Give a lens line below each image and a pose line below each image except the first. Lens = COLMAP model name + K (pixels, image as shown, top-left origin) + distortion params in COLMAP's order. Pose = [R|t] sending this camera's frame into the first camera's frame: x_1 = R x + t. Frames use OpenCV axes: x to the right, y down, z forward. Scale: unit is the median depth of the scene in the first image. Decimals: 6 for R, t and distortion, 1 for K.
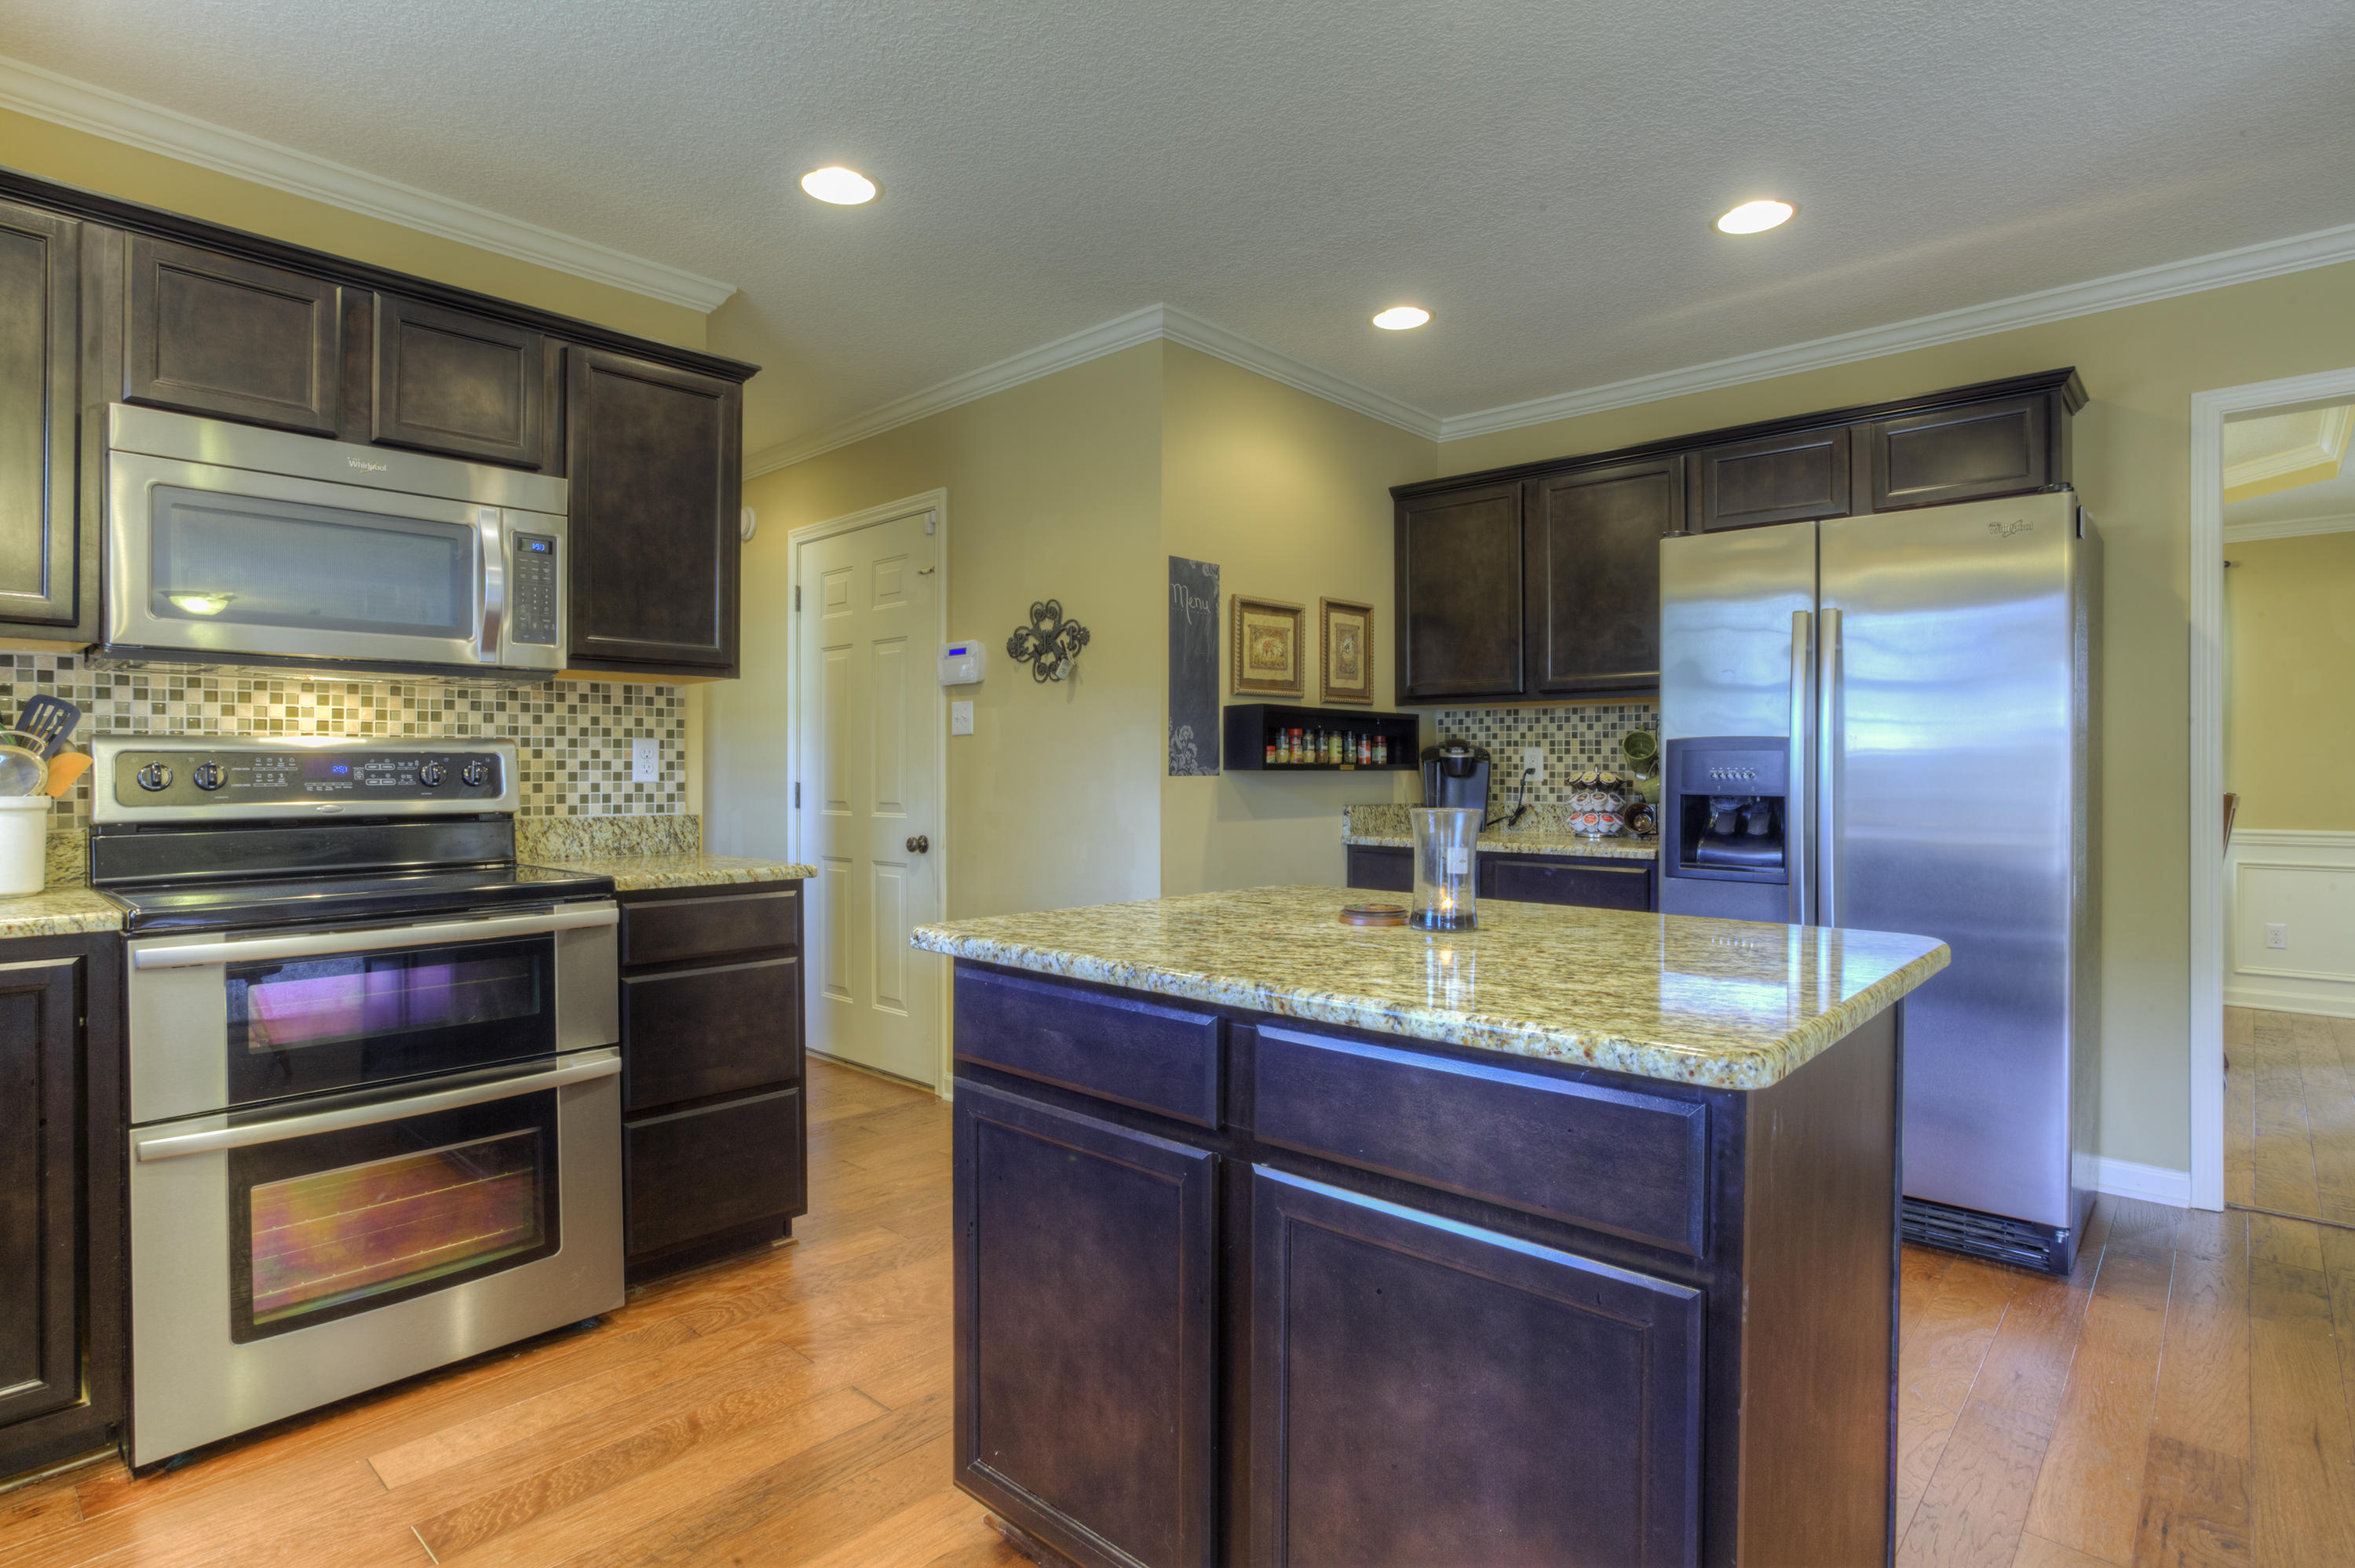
lens RADIAL K [[1193.2, 0, 1170.2], [0, 1193.2, 769.3], [0, 0, 1]] dist [-0.062356, 0.037079]
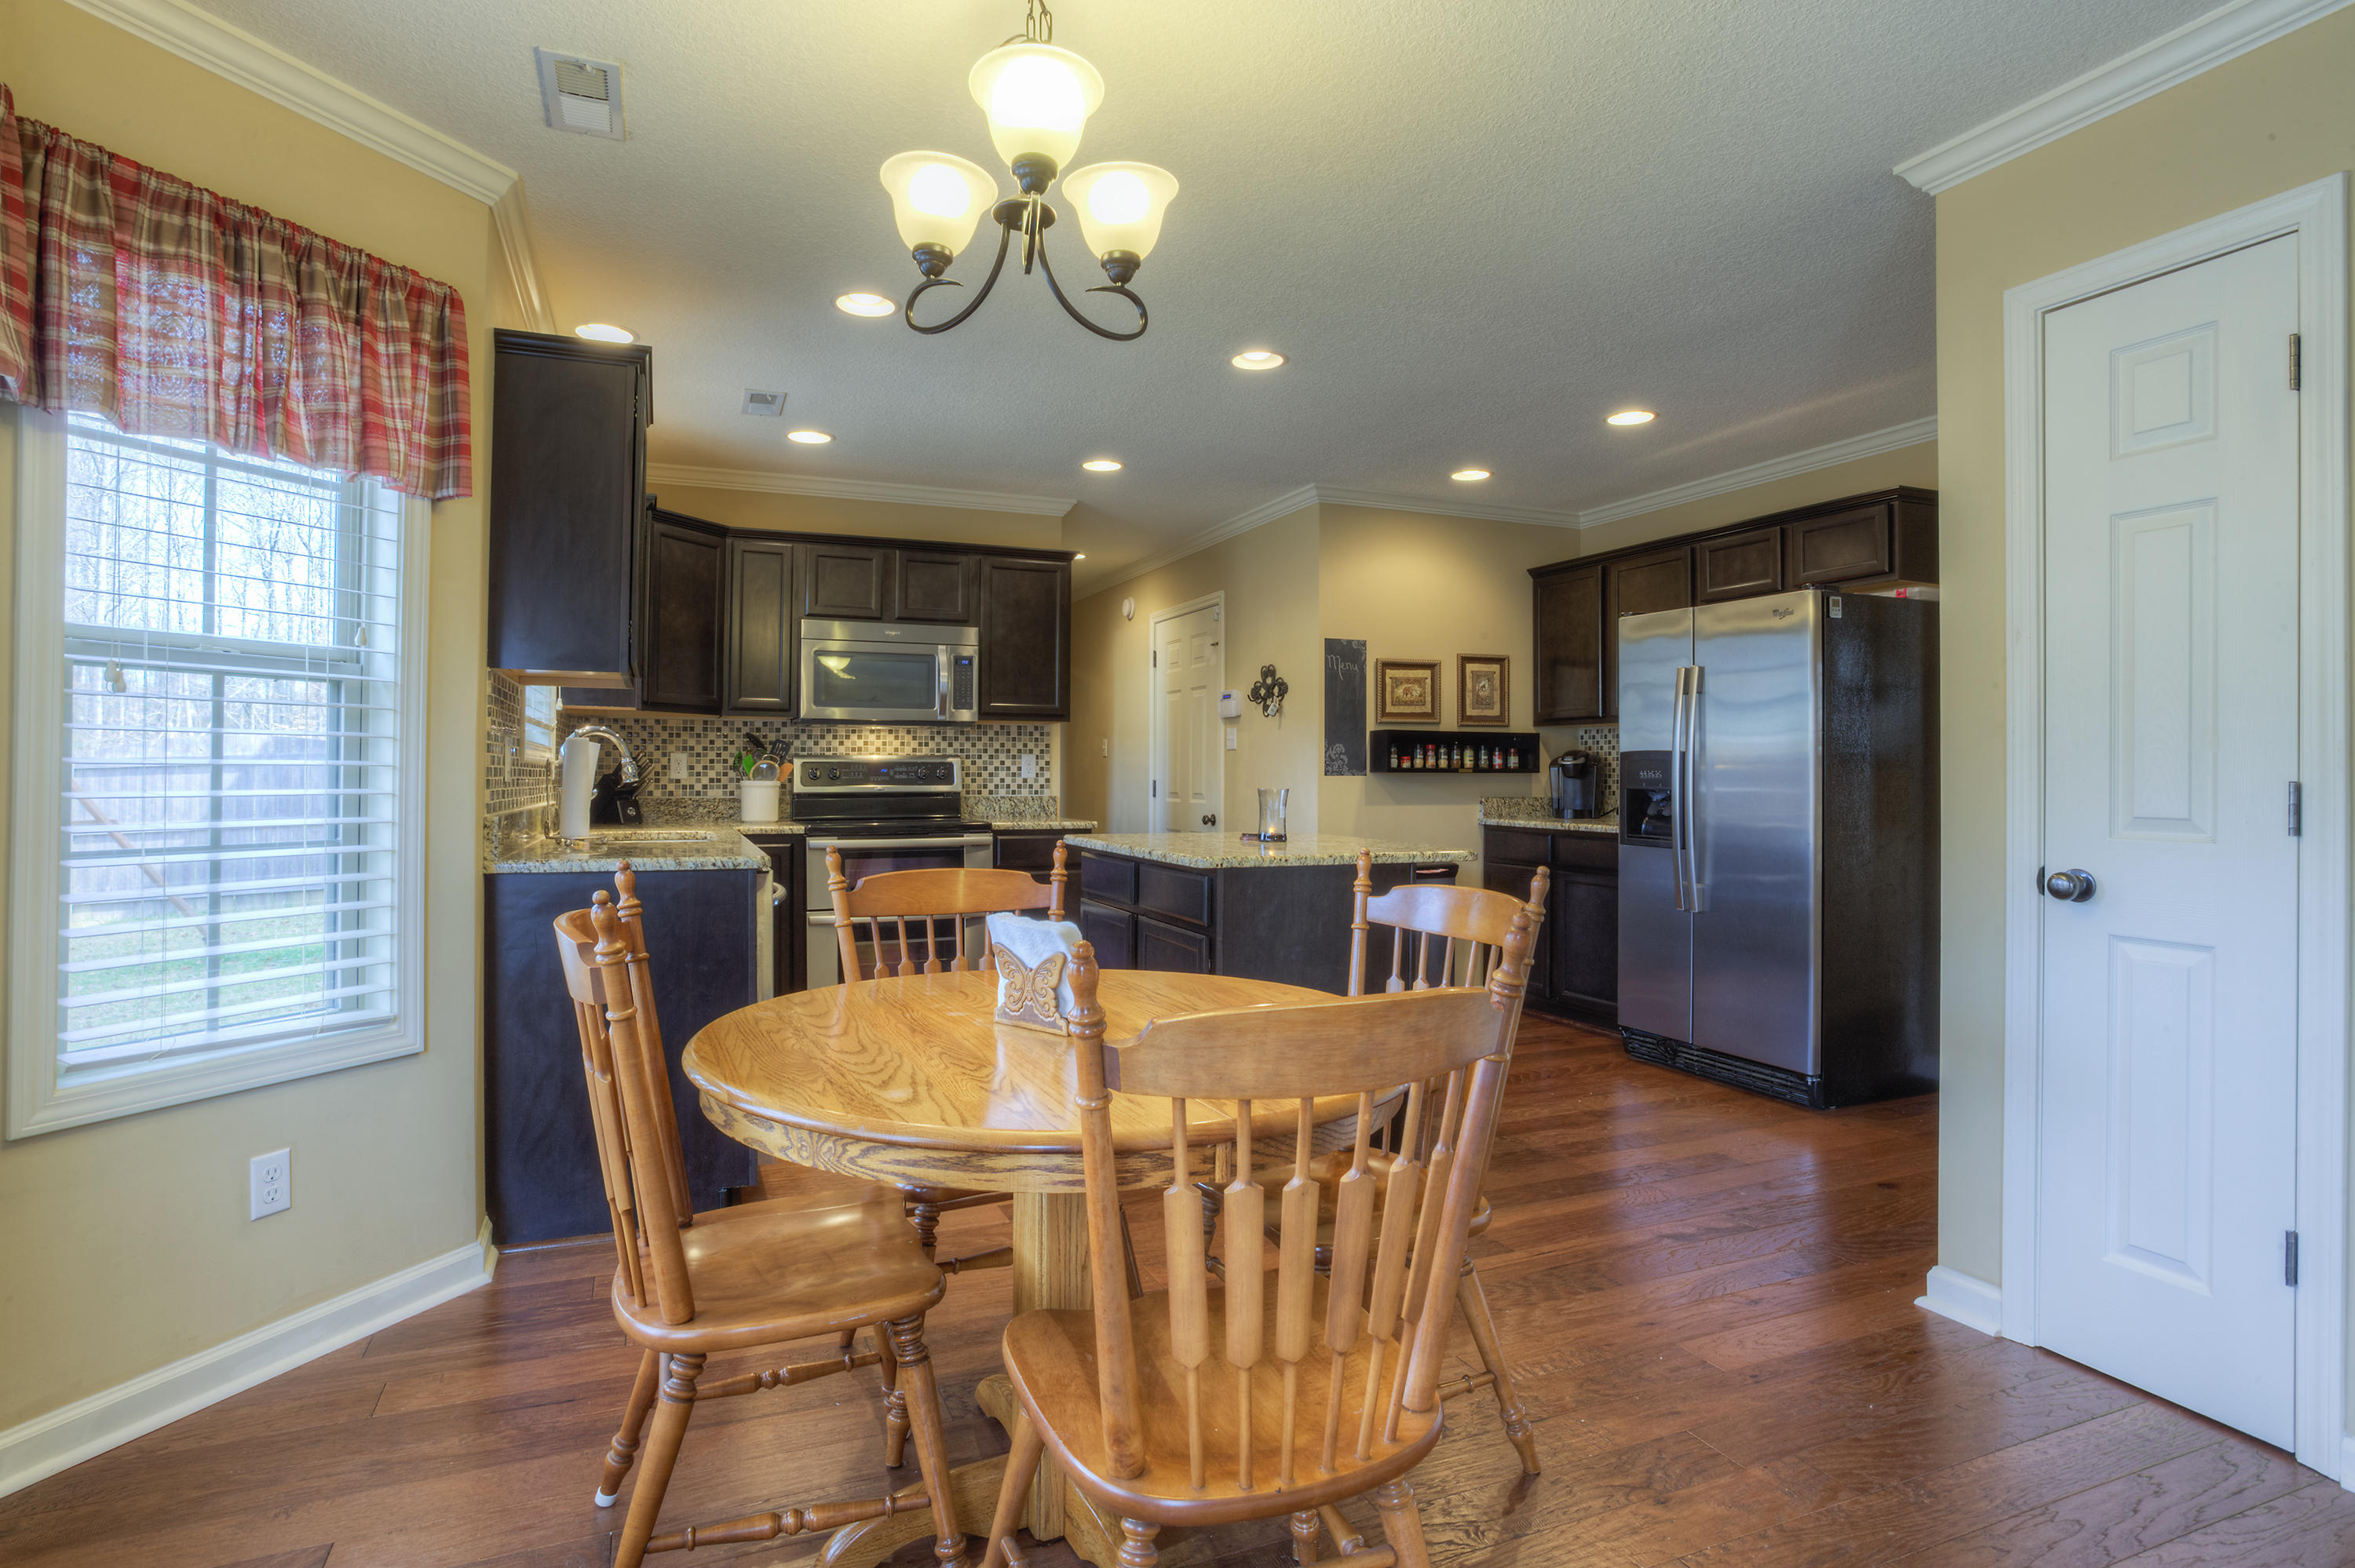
lens RADIAL K [[1193.2, 0, 1170.2], [0, 1193.2, 769.3], [0, 0, 1]] dist [-0.062356, 0.037079]
pose [[0.912540, 0.001614, -0.408984, 0.514759], [-0.002742, 0.999994, -0.002170, 0.000938], [0.408978, 0.003102, 0.912539, -0.604382]]
